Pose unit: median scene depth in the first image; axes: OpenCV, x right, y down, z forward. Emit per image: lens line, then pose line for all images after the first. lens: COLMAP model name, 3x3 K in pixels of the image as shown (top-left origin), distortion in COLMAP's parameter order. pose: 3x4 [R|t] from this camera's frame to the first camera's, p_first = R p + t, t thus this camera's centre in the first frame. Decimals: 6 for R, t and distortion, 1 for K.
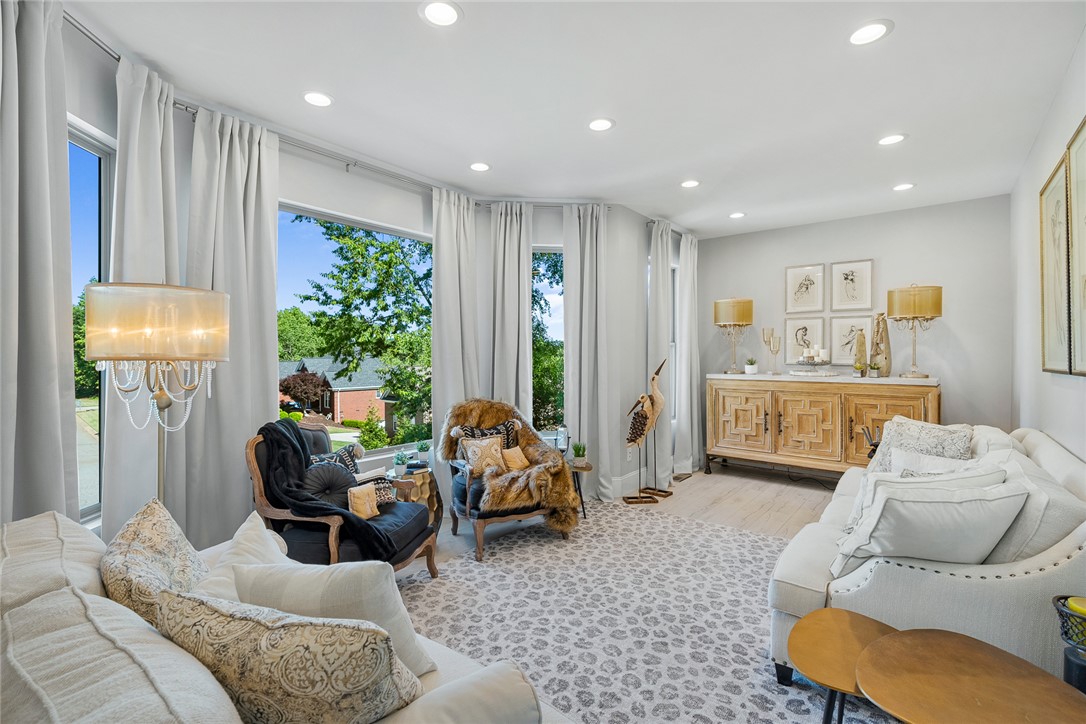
lens RADIAL K [[495.9, 0, 541.4], [0, 495.9, 358.5], [0, 0, 1]] dist [-0.002184, 0.001610]
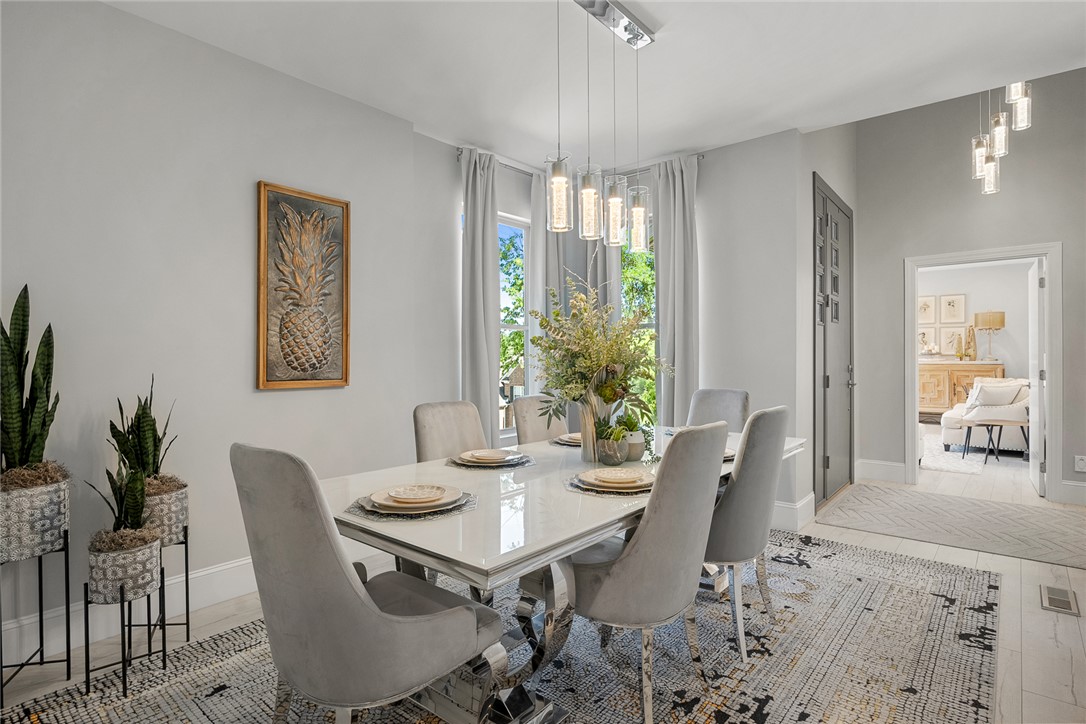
lens RADIAL K [[557.8, 0, 544.2], [0, 557.8, 361.9], [0, 0, 1]] dist [0.001398, 0.000355]
pose [[0.999520, -0.005460, -0.030510, -0.819469], [0.005532, 0.999982, 0.002275, 0.028766], [0.030497, -0.002443, 0.999532, -1.096943]]
